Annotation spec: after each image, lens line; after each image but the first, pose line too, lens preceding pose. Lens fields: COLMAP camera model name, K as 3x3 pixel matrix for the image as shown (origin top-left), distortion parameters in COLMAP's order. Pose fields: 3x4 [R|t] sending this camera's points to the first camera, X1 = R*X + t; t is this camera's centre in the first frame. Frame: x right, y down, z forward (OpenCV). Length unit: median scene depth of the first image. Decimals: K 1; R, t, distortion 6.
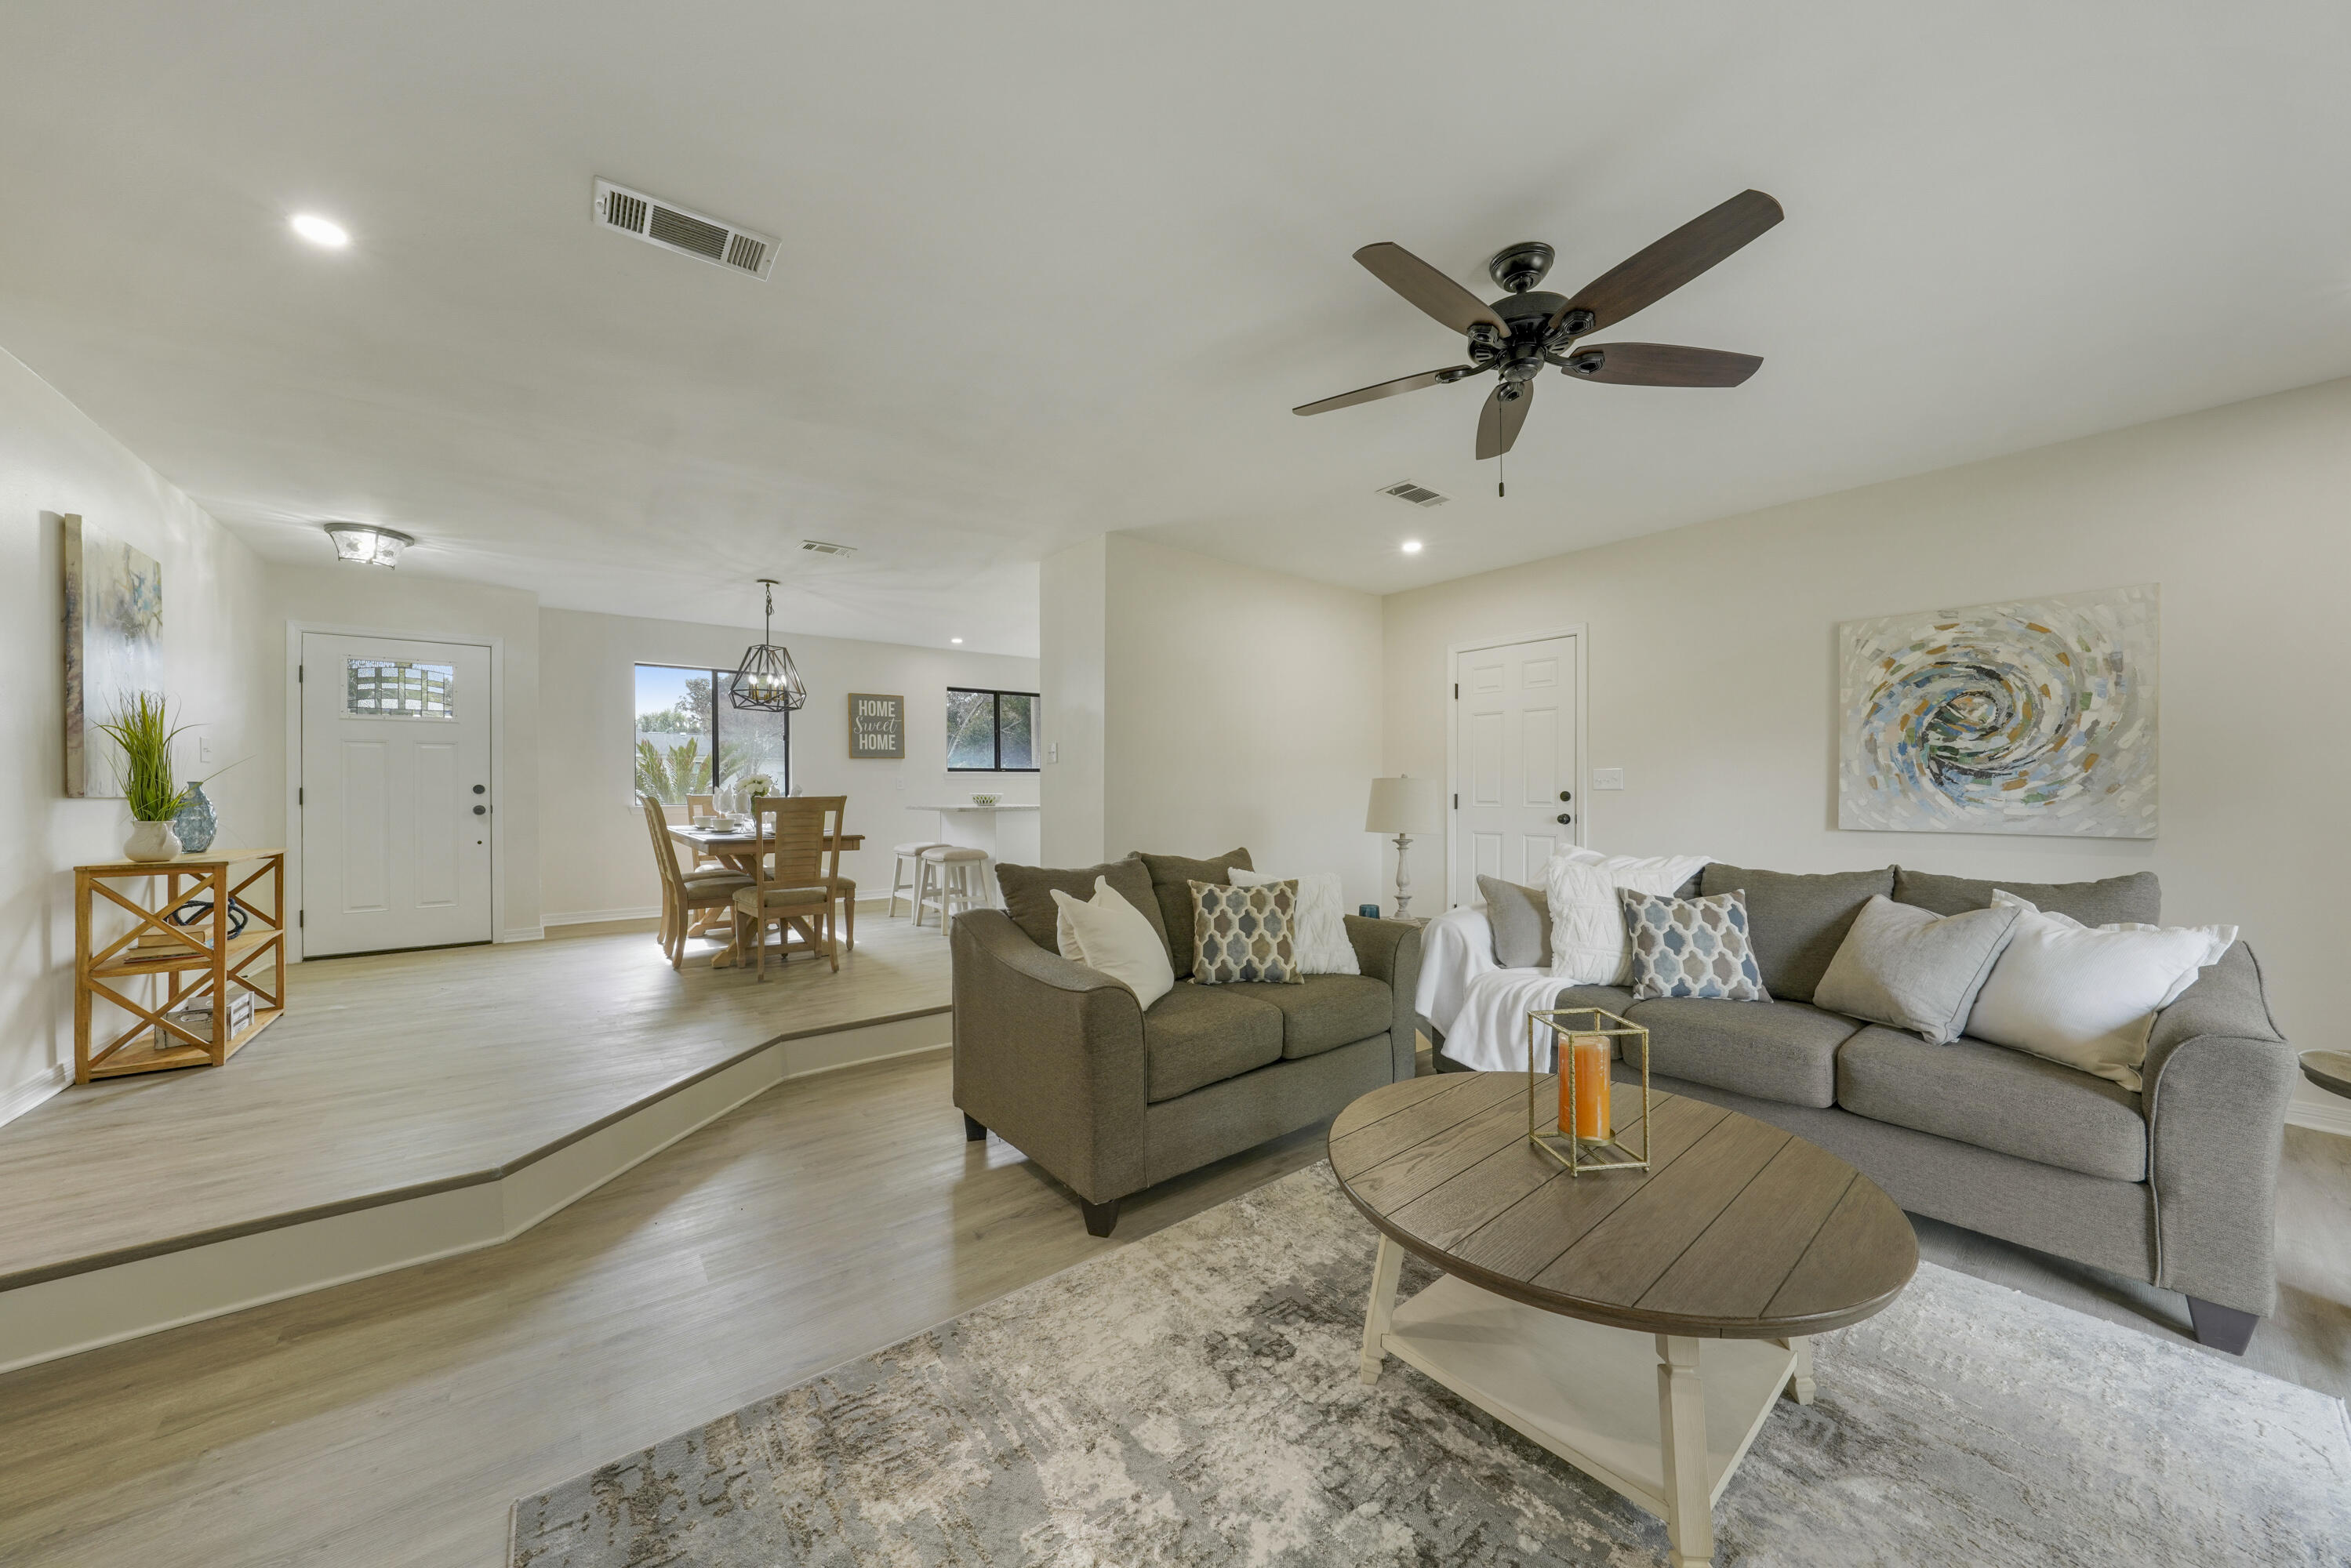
lens RADIAL K [[804.8, 0, 1180.7], [0, 804.8, 792.6], [0, 0, 1]] dist [-0.022796, 0.000000]
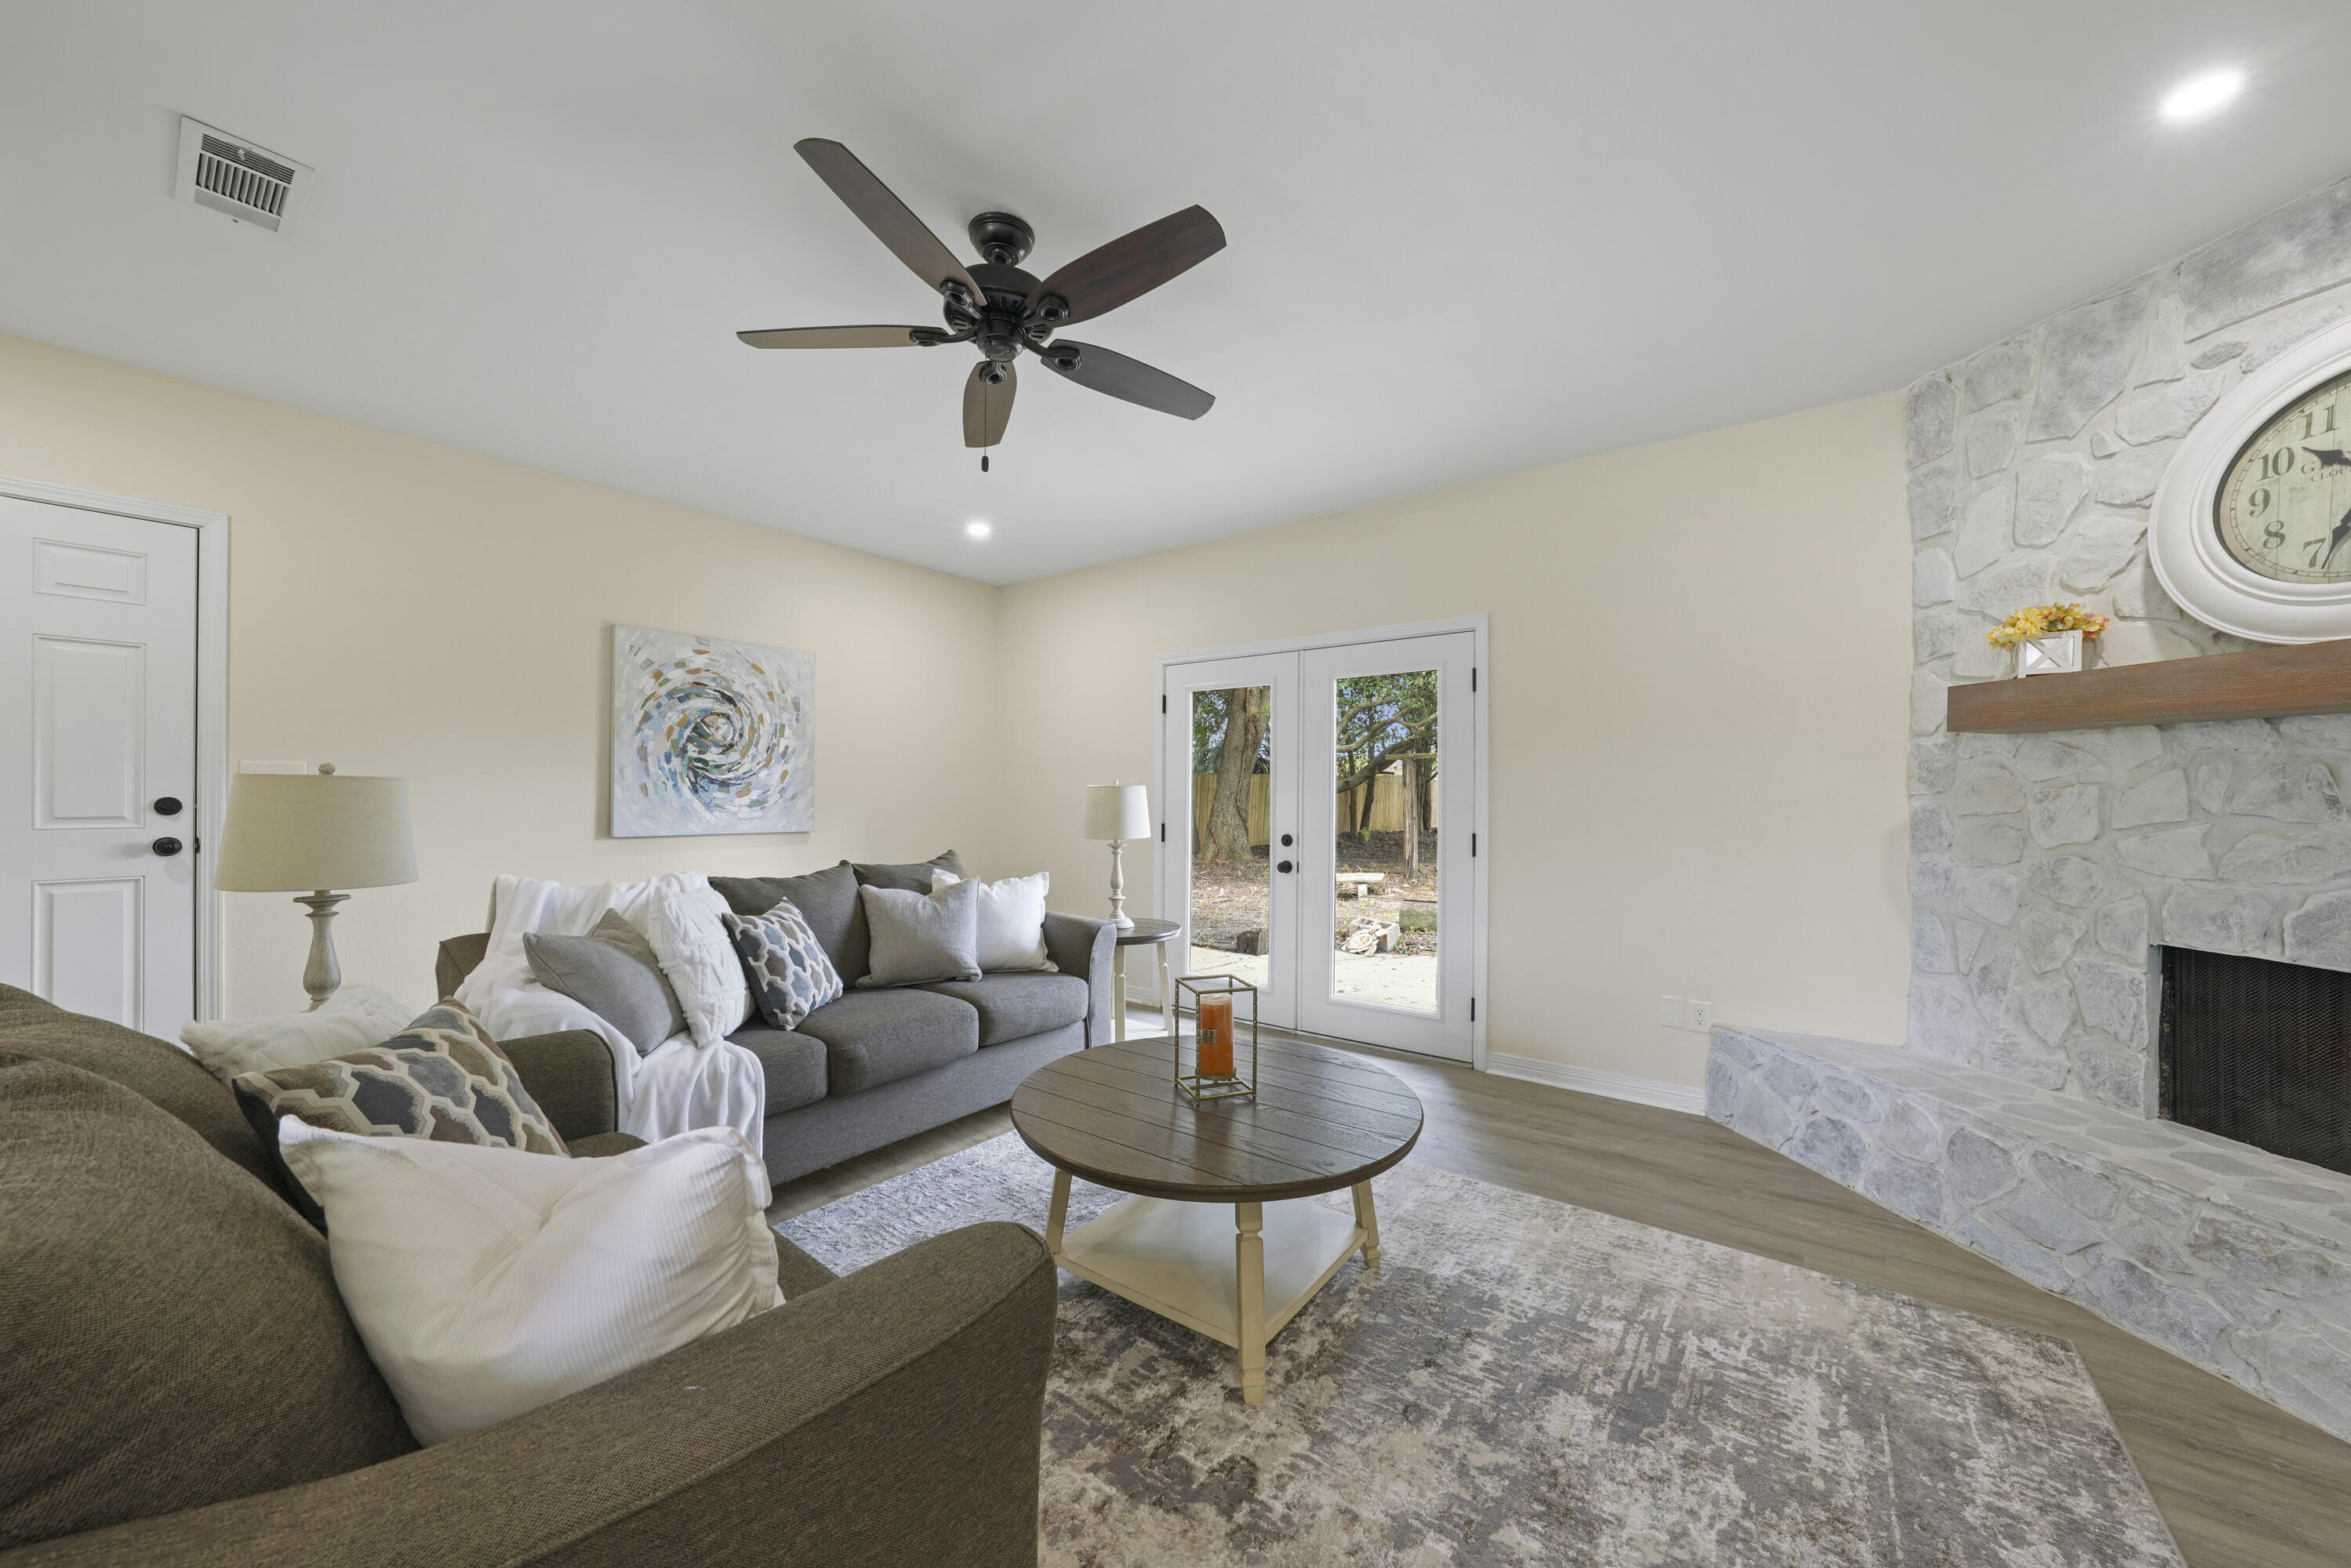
lens RADIAL K [[842.0, 0, 1177.8], [0, 842.0, 798.2], [0, 0, 1]] dist [-0.035737, 0.010256]
pose [[-0.235571, -0.000346, 0.971857, -0.348001], [-0.000139, 1.000000, 0.000323, -0.002278], [-0.971857, -0.000059, -0.235571, 0.626533]]
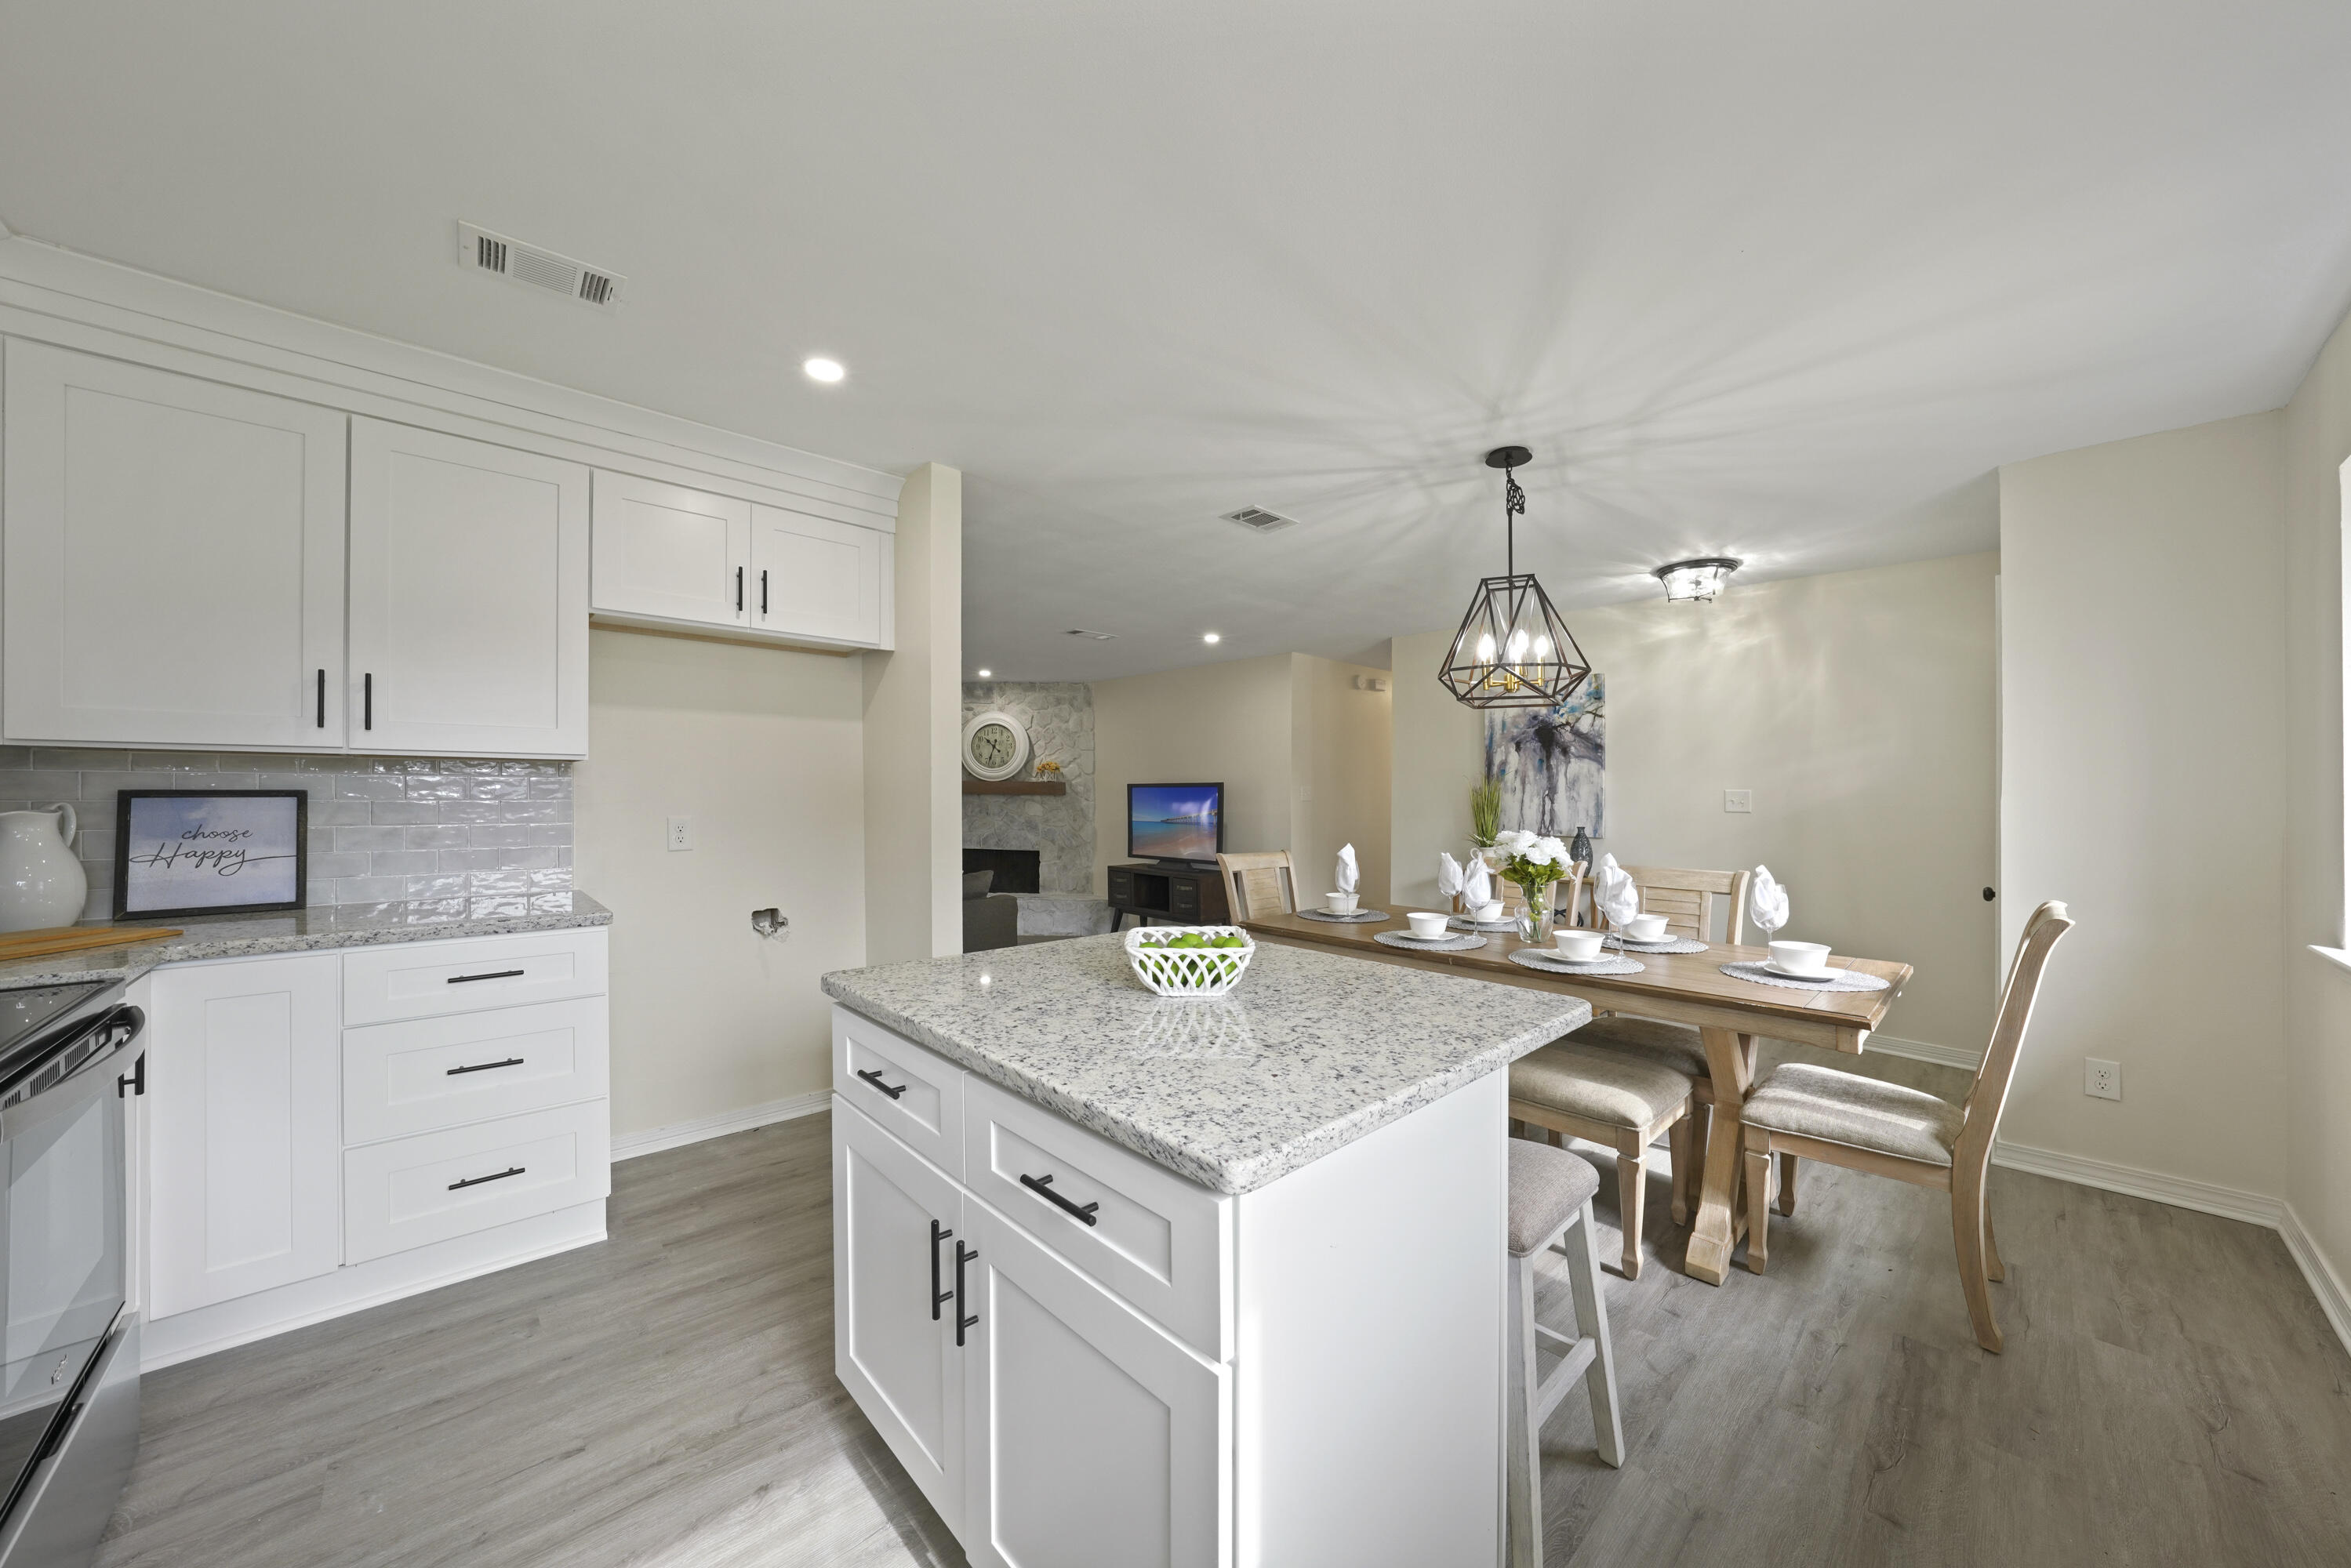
lens RADIAL K [[816.8, 0, 1187.4], [0, 816.8, 793.1], [0, 0, 1]] dist [-0.011524, 0.000185]
pose [[-0.996603, -0.004214, -0.082250, -0.416620], [-0.004642, 0.999977, 0.005017, -0.076931], [0.082227, 0.005382, -0.996599, 2.313265]]
